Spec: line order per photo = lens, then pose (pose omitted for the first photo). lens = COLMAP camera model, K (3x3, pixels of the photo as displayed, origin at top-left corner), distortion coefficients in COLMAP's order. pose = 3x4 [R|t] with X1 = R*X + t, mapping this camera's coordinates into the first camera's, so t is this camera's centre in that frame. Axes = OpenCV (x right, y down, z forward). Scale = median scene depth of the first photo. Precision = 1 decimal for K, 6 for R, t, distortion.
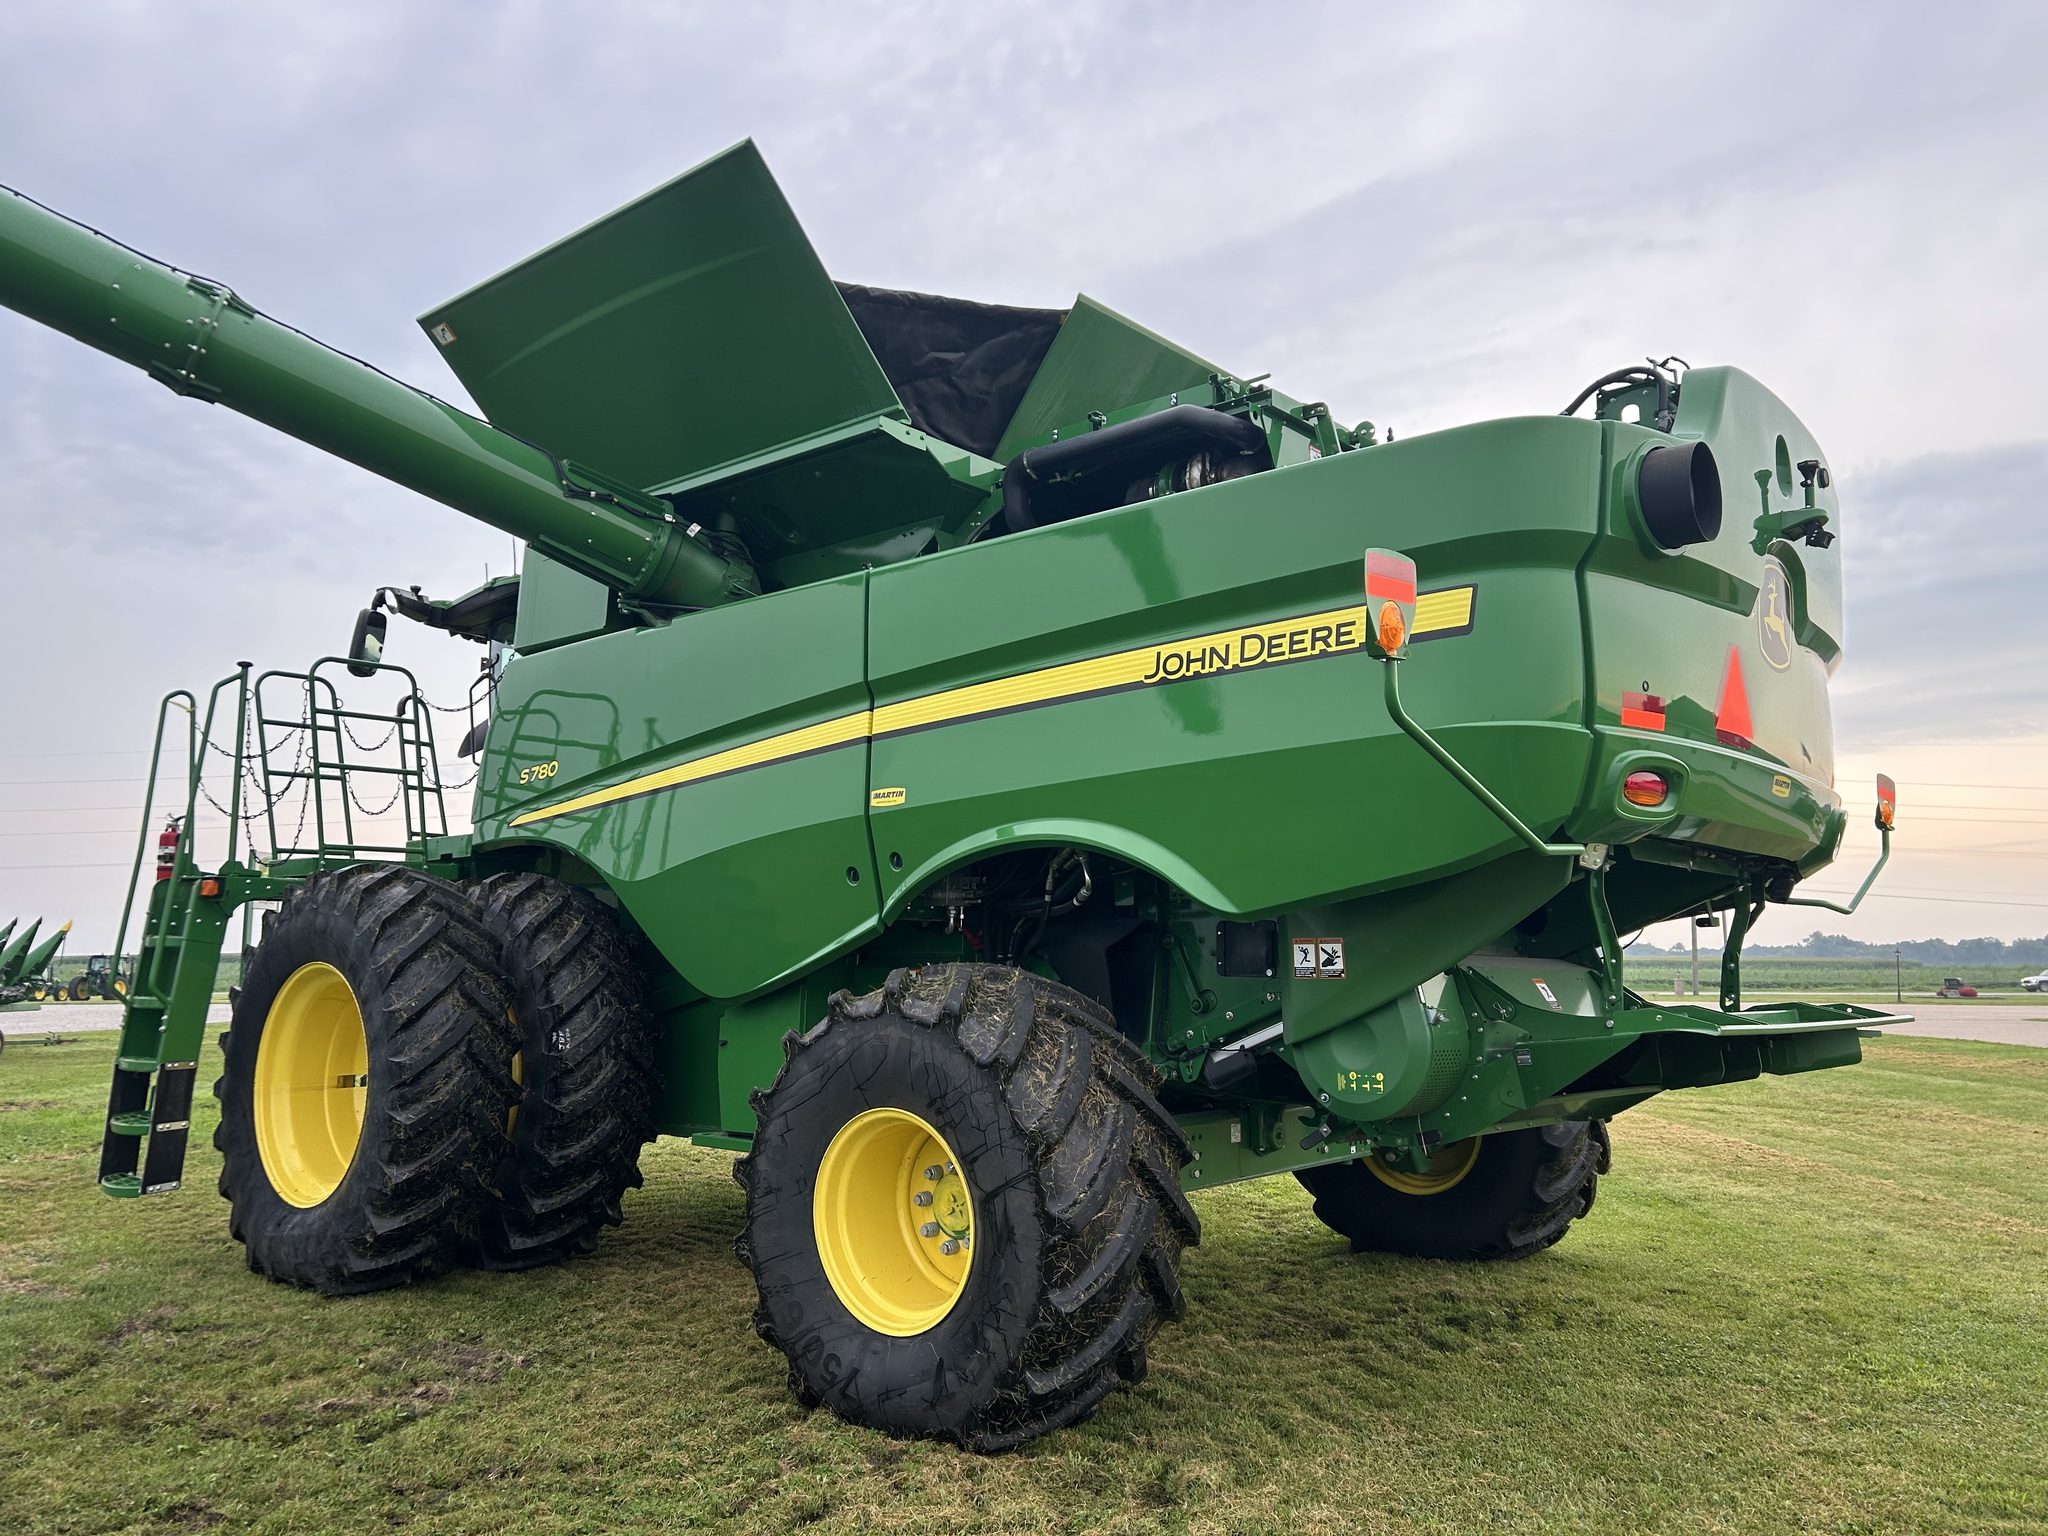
lens RADIAL K [[1539.9, 0, 1013.4], [0, 1539.9, 755.8], [0, 0, 1]] dist [0.049838, -0.046253]
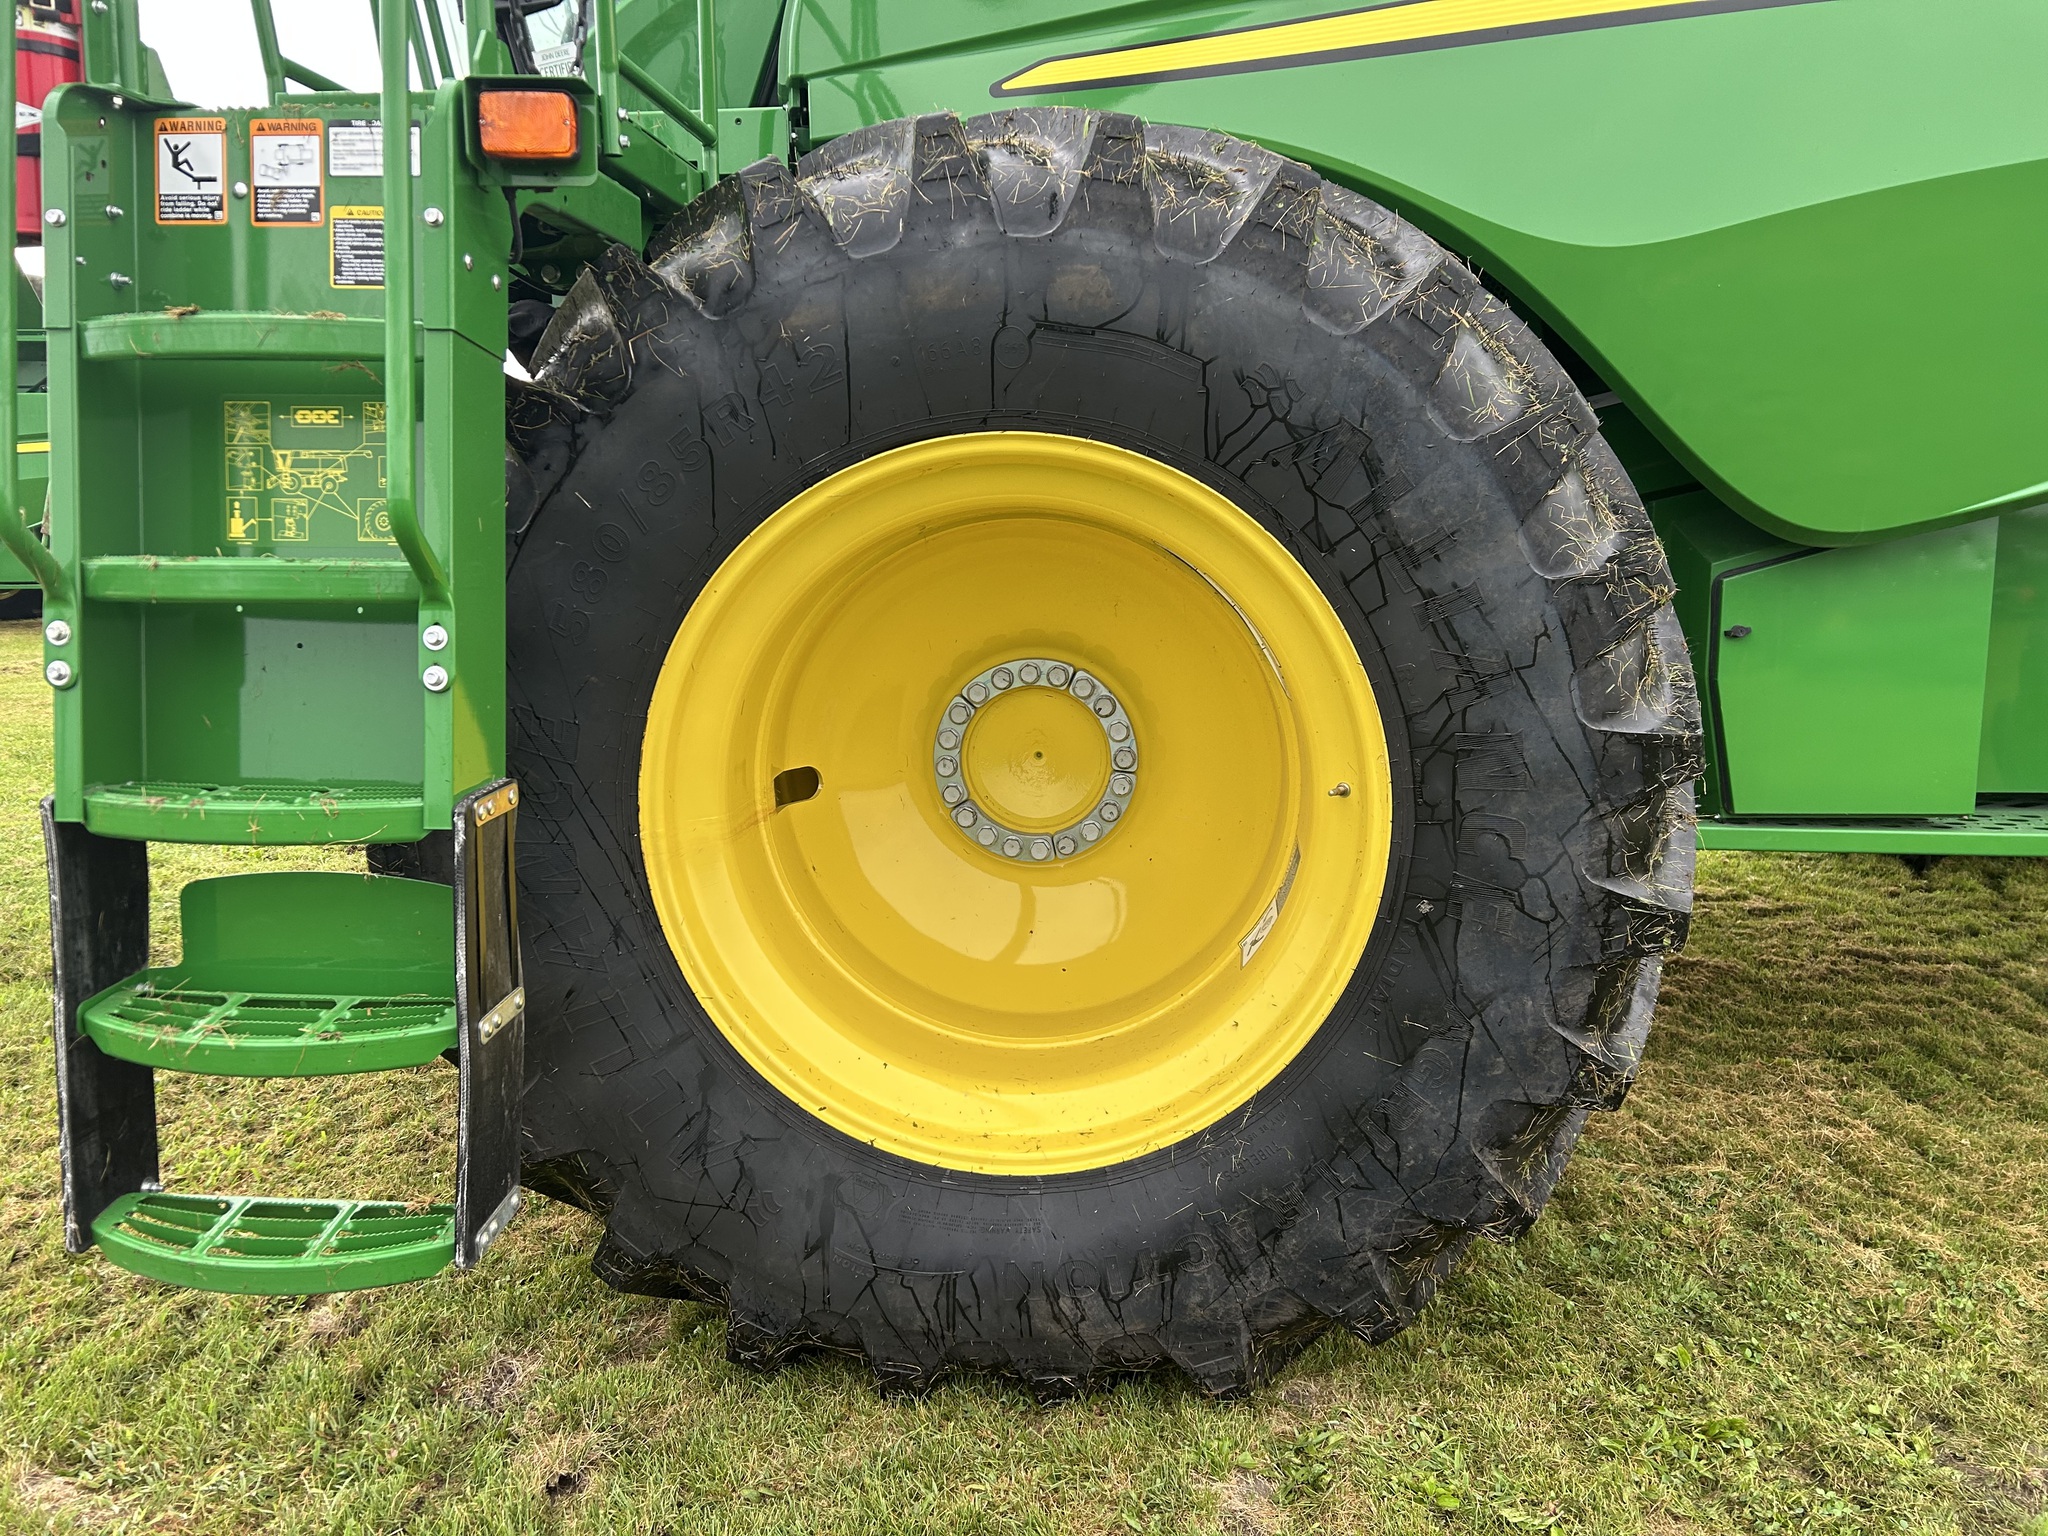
lens RADIAL K [[1539.9, 0, 1010.8], [0, 1539.9, 783.4], [0, 0, 1]] dist [0.049838, -0.046253]
pose [[0.809611, -0.107944, 0.576957, -0.865237], [-0.070450, 0.957969, 0.278087, 0.157647], [-0.582724, -0.265789, 0.767977, 1.032790]]
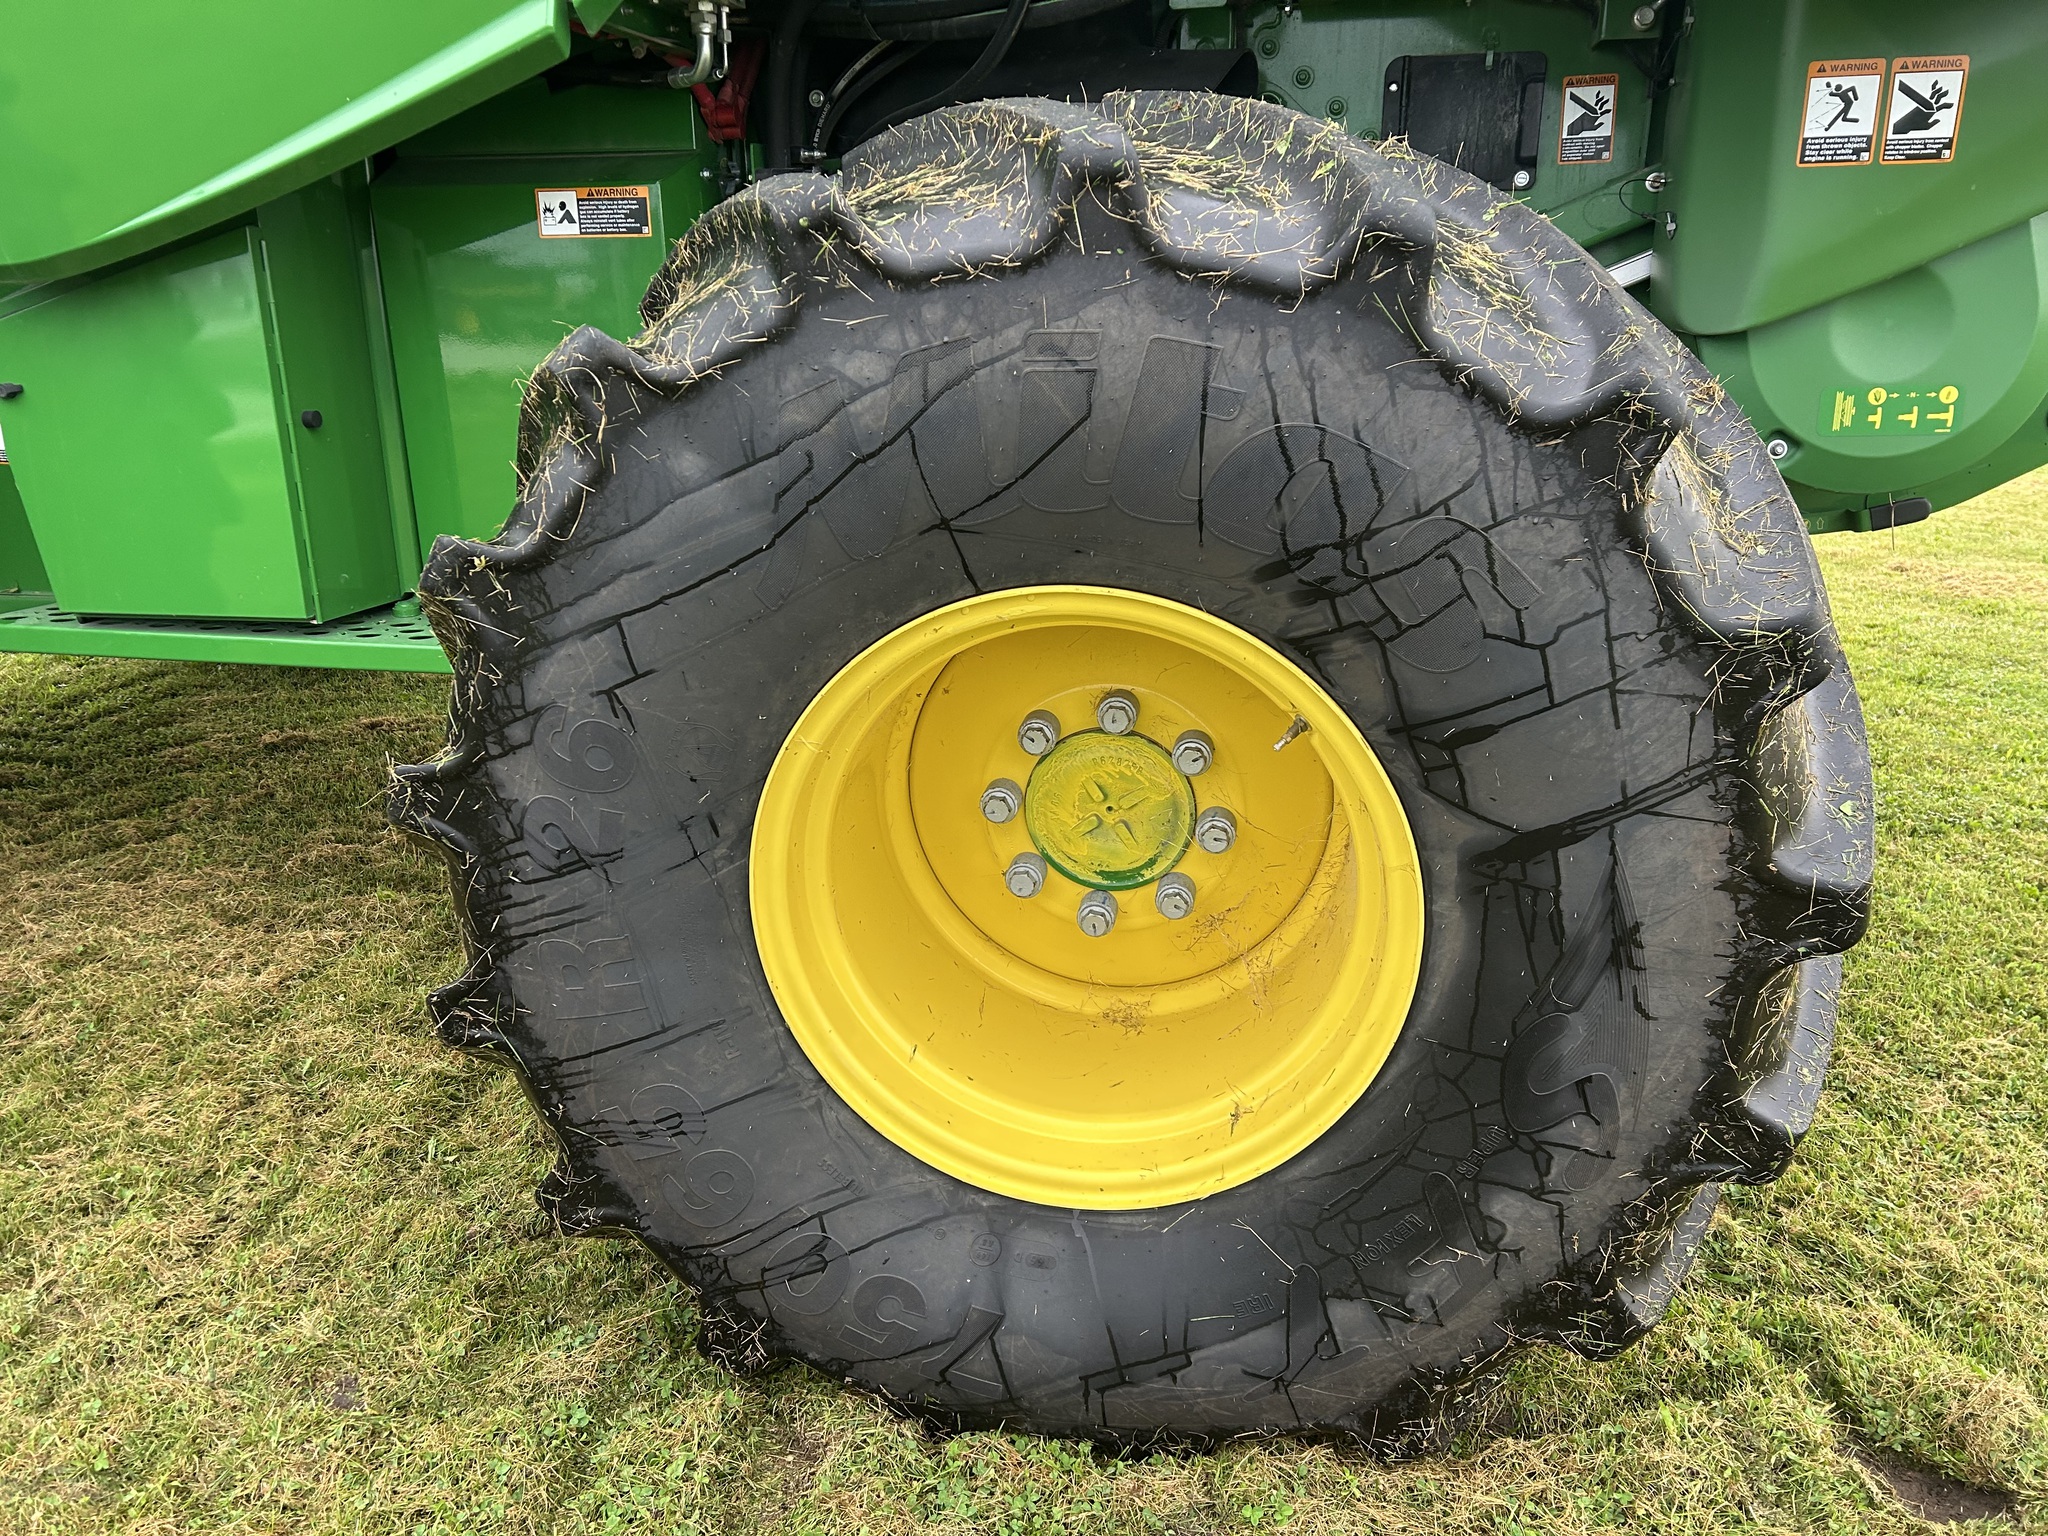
lens RADIAL K [[1539.9, 0, 1028.9], [0, 1539.9, 769.2], [0, 0, 1]] dist [0.049838, -0.046253]
pose [[0.869115, -0.159941, 0.468036, -0.224683], [-0.053671, 0.910189, 0.410702, 0.134379], [-0.491689, -0.382067, 0.782475, 0.733332]]
